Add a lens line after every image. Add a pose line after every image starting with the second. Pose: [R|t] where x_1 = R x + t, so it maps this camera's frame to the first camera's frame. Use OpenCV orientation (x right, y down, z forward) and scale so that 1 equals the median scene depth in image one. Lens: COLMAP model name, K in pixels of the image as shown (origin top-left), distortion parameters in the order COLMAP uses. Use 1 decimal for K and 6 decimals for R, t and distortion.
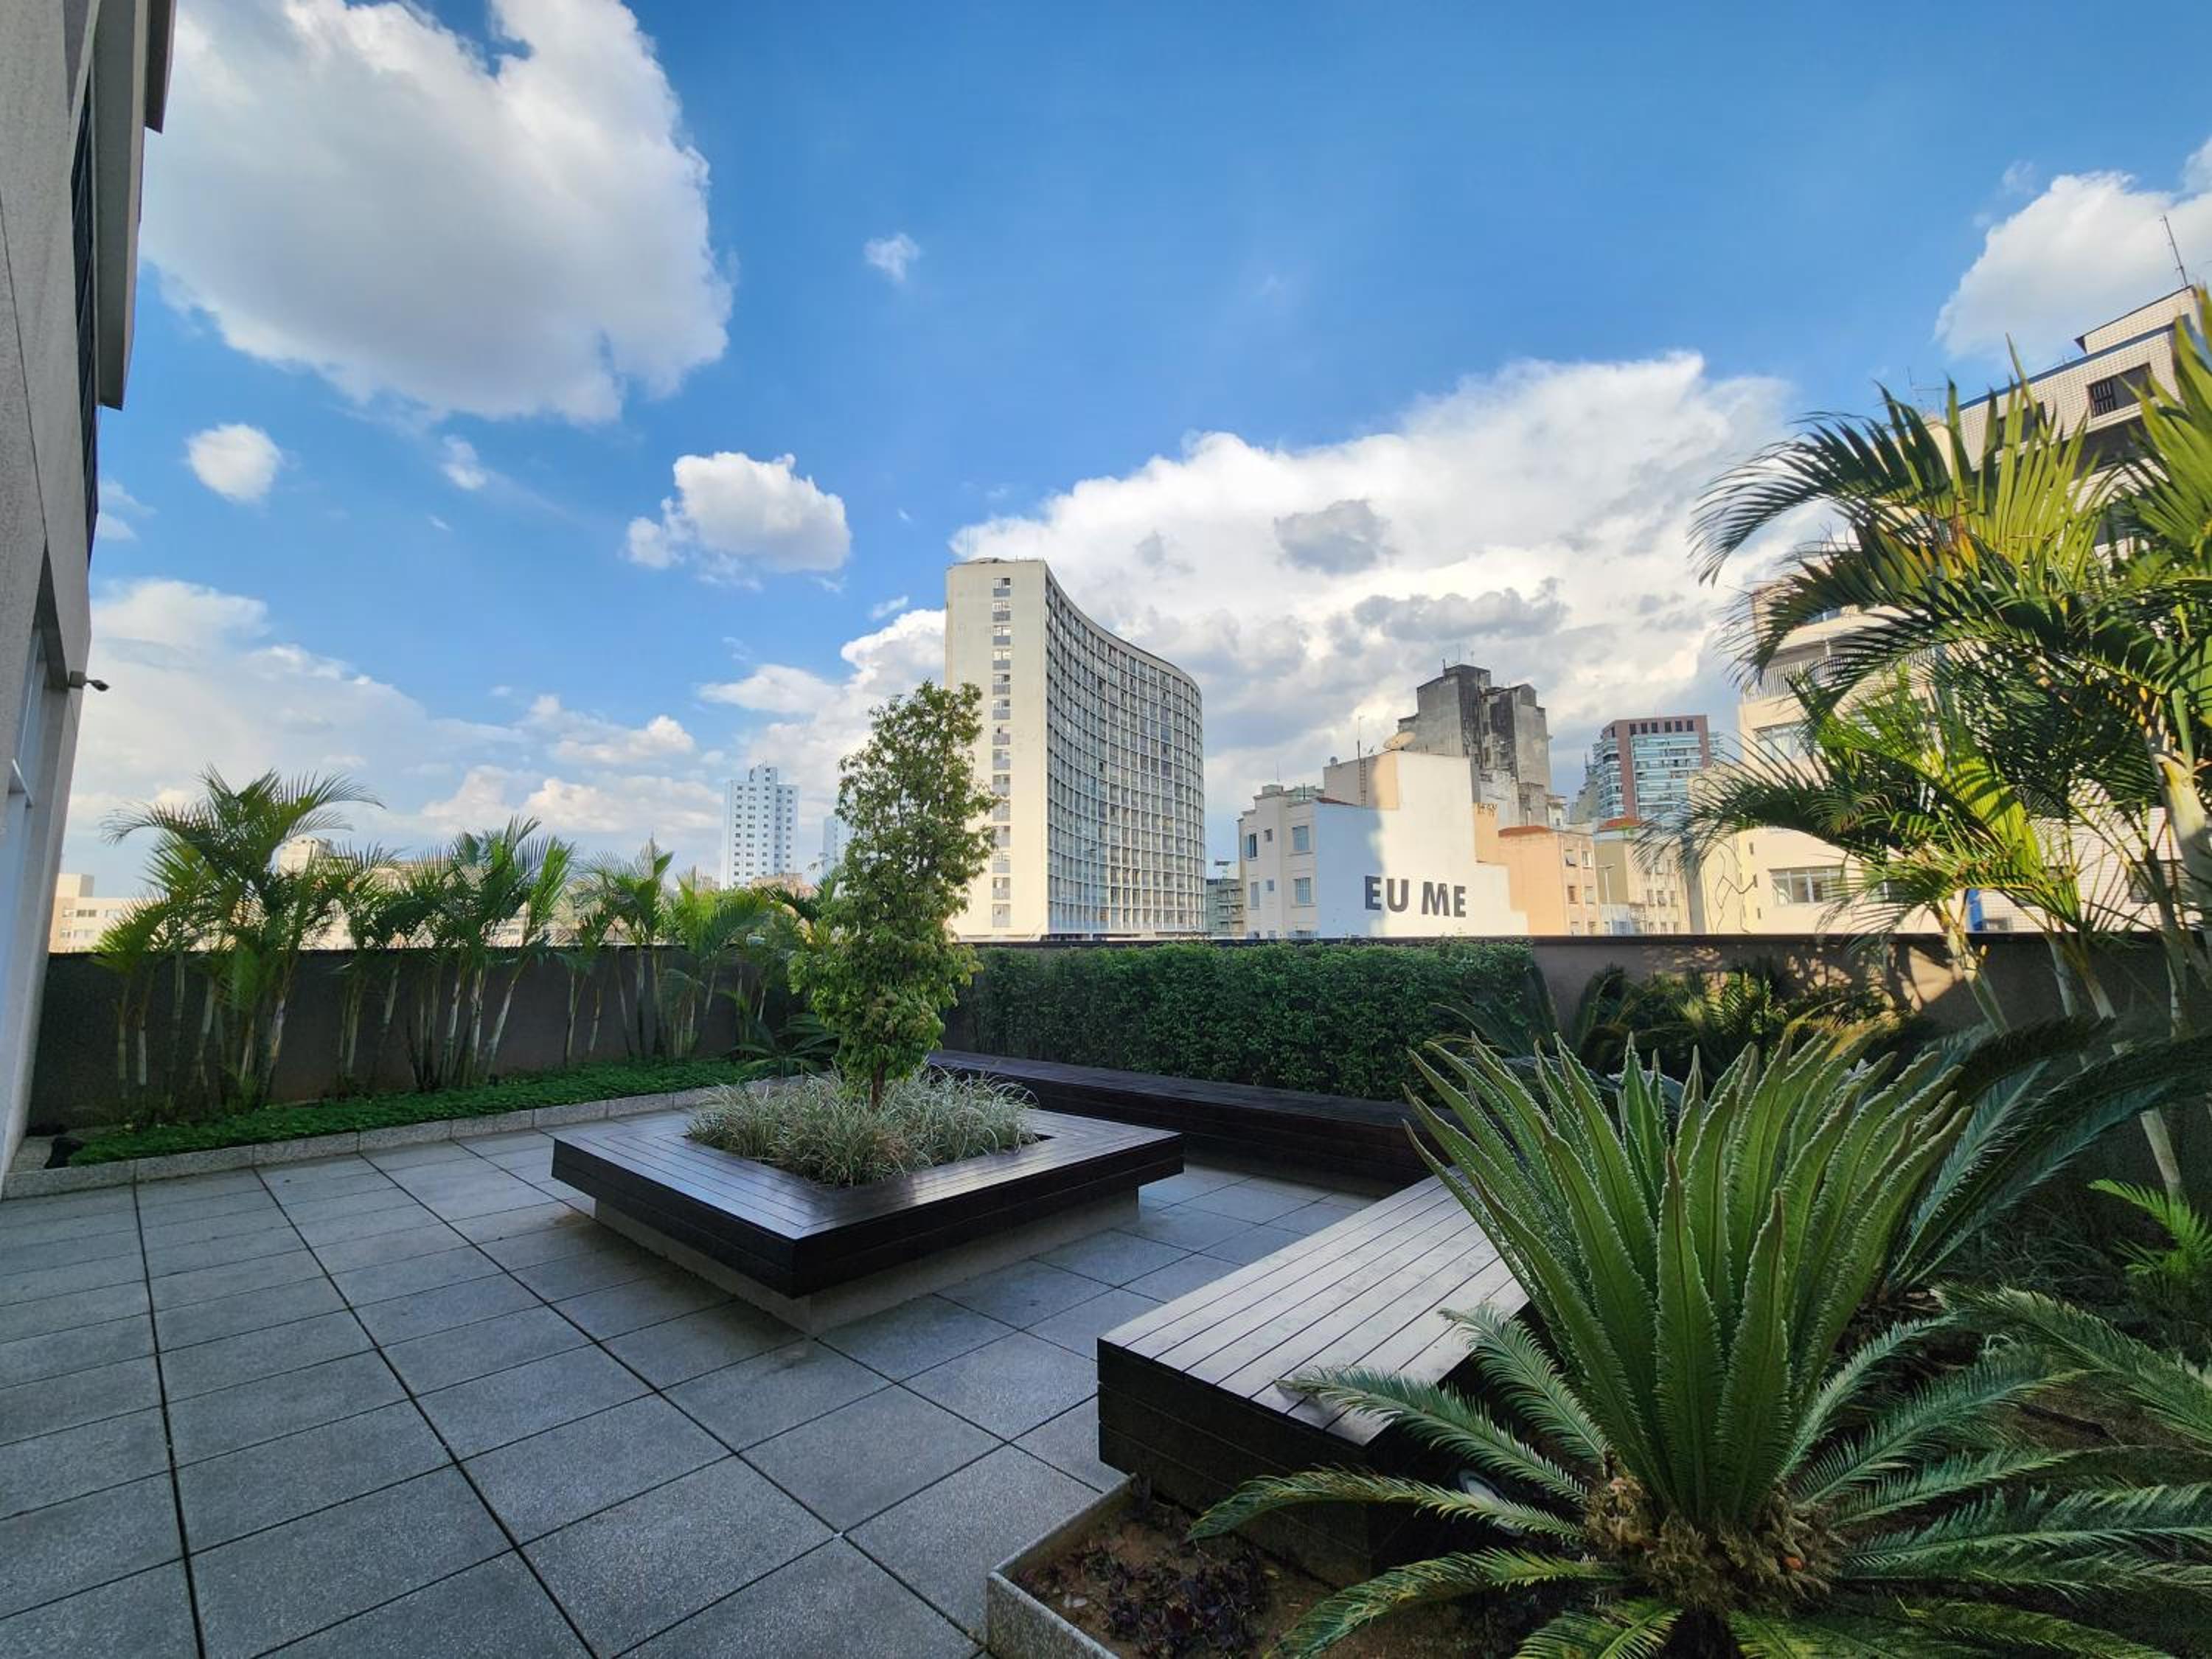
lens RADIAL K [[913.0, 0, 1091.6], [0, 913.0, 835.8], [0, 0, 1]] dist [-0.011119, 0.001989]
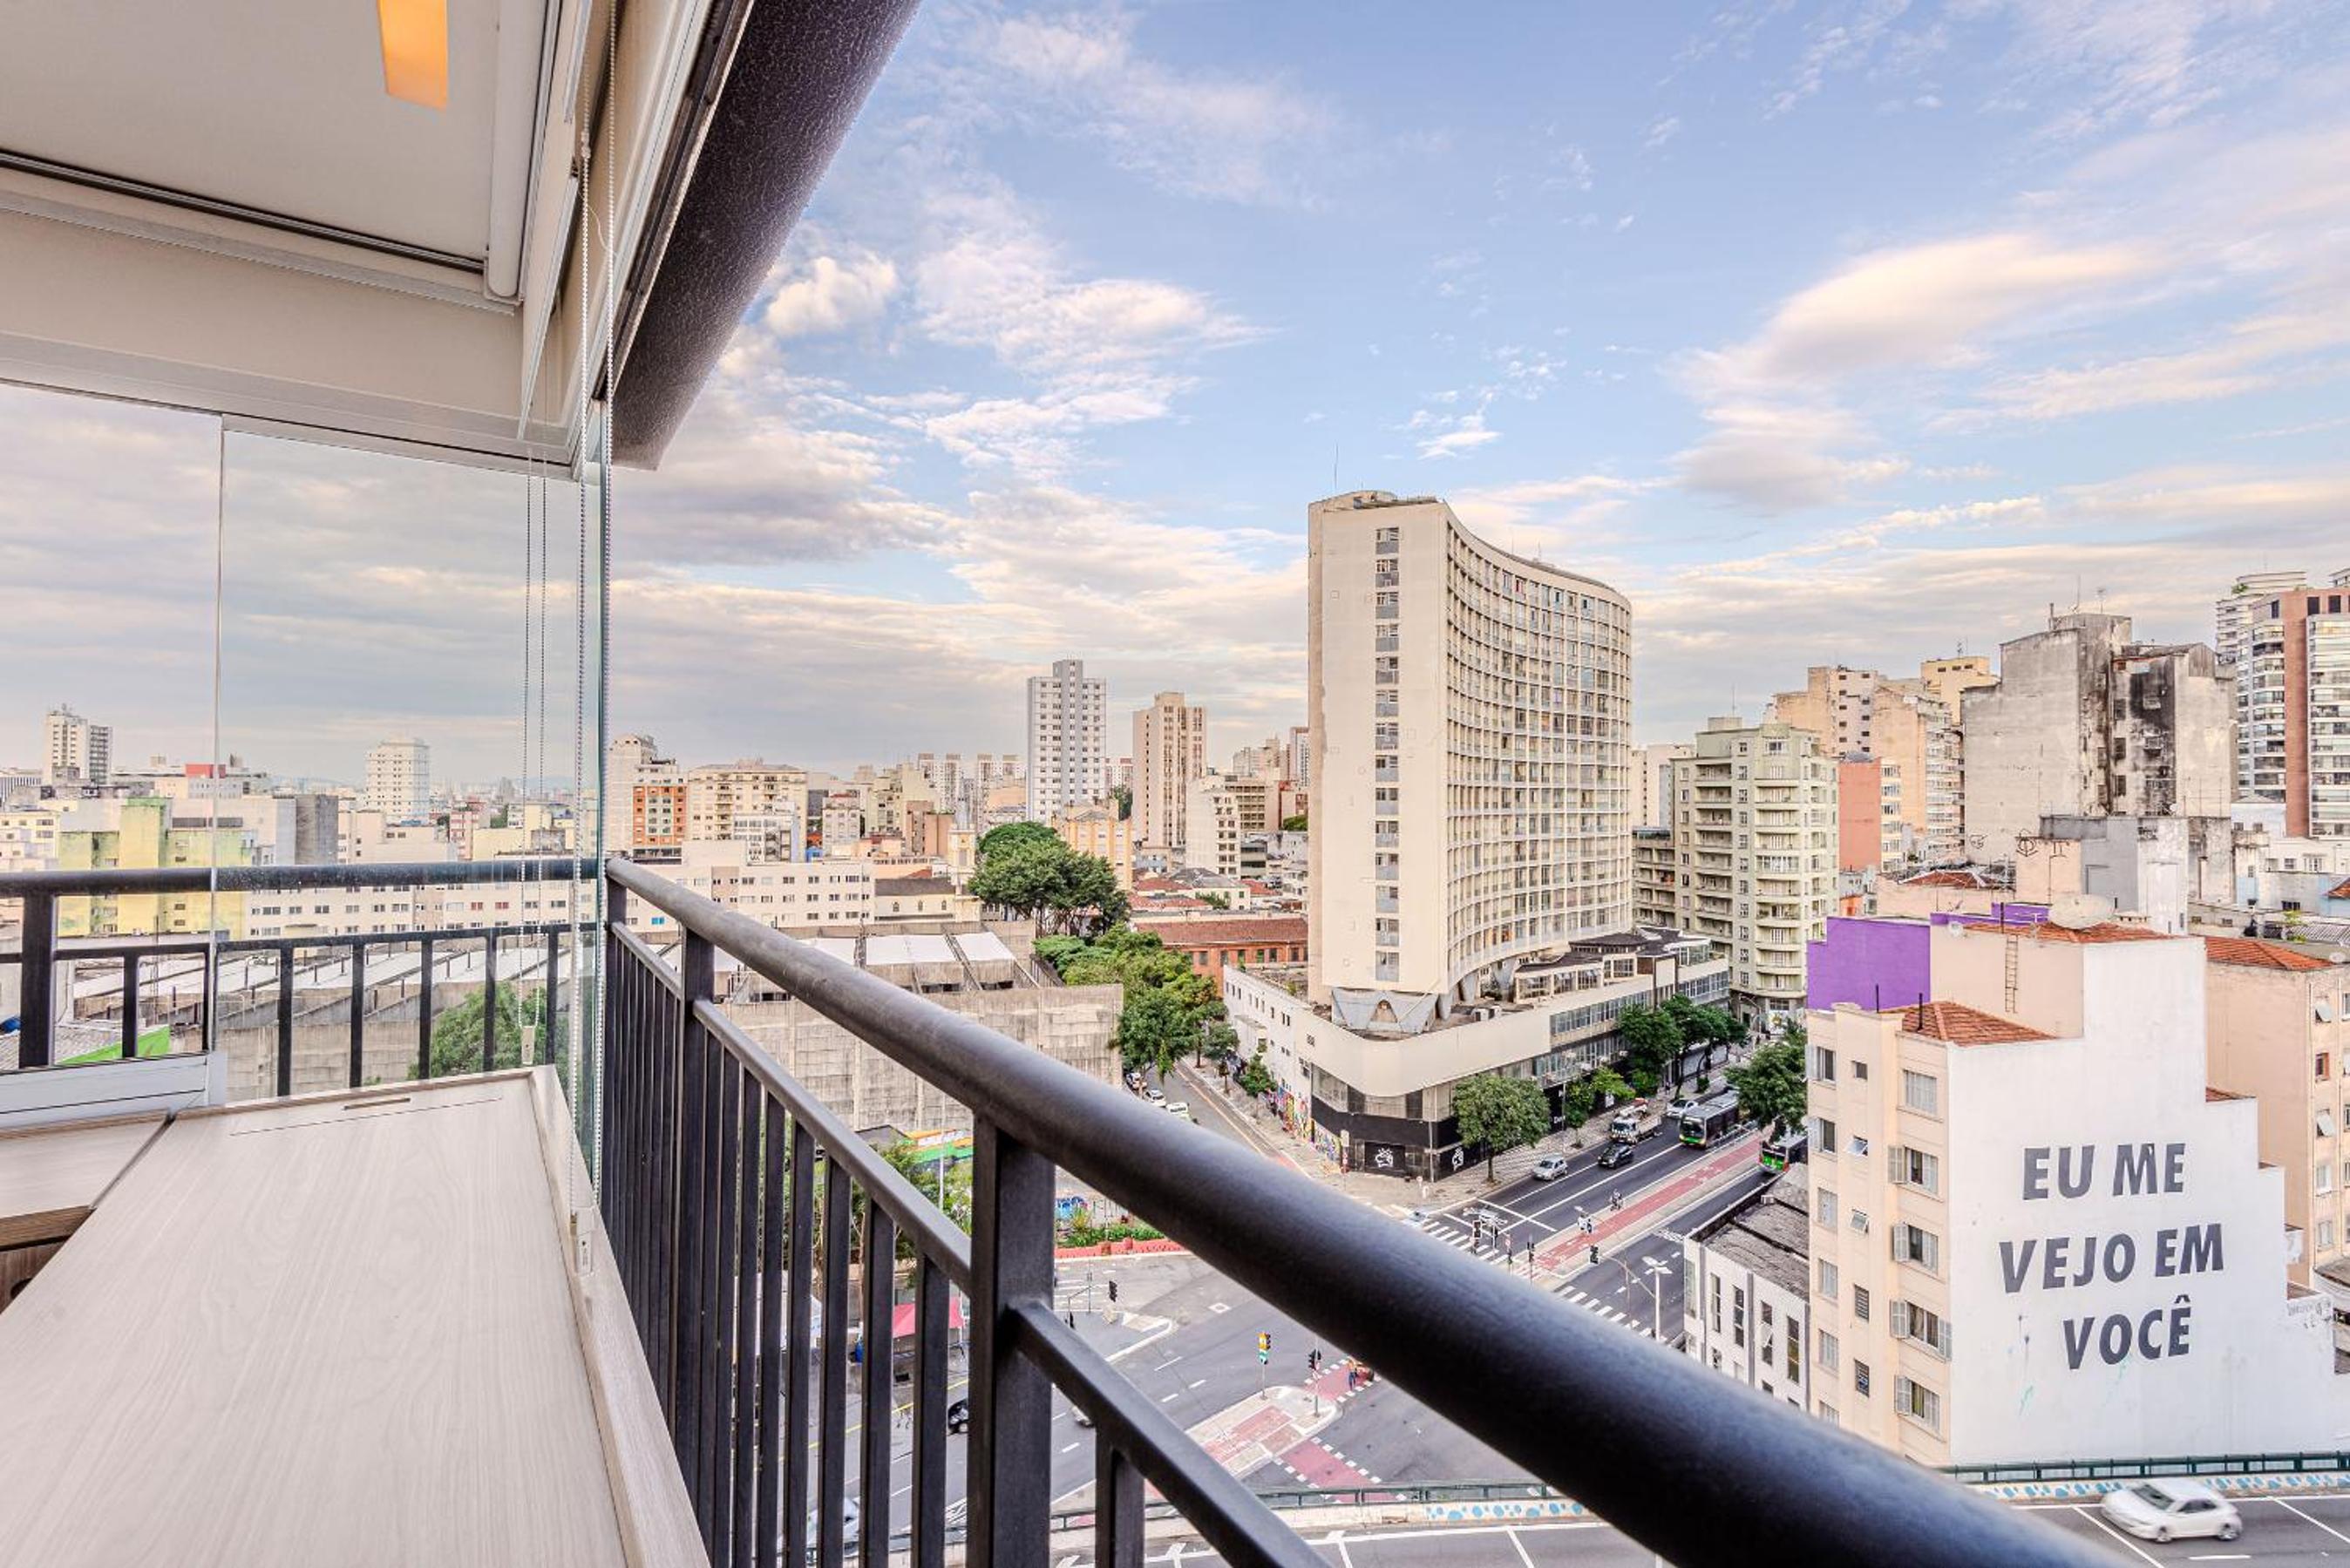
lens RADIAL K [[1053.6, 0, 1160.3], [0, 1053.6, 781.2], [0, 0, 1]] dist [0.009987, -0.007316]
pose [[0.970375, 0.009080, -0.241432, -0.064954], [0.017795, 0.993893, 0.108904, -0.164976], [0.240947, -0.109974, 0.964288, 0.075388]]
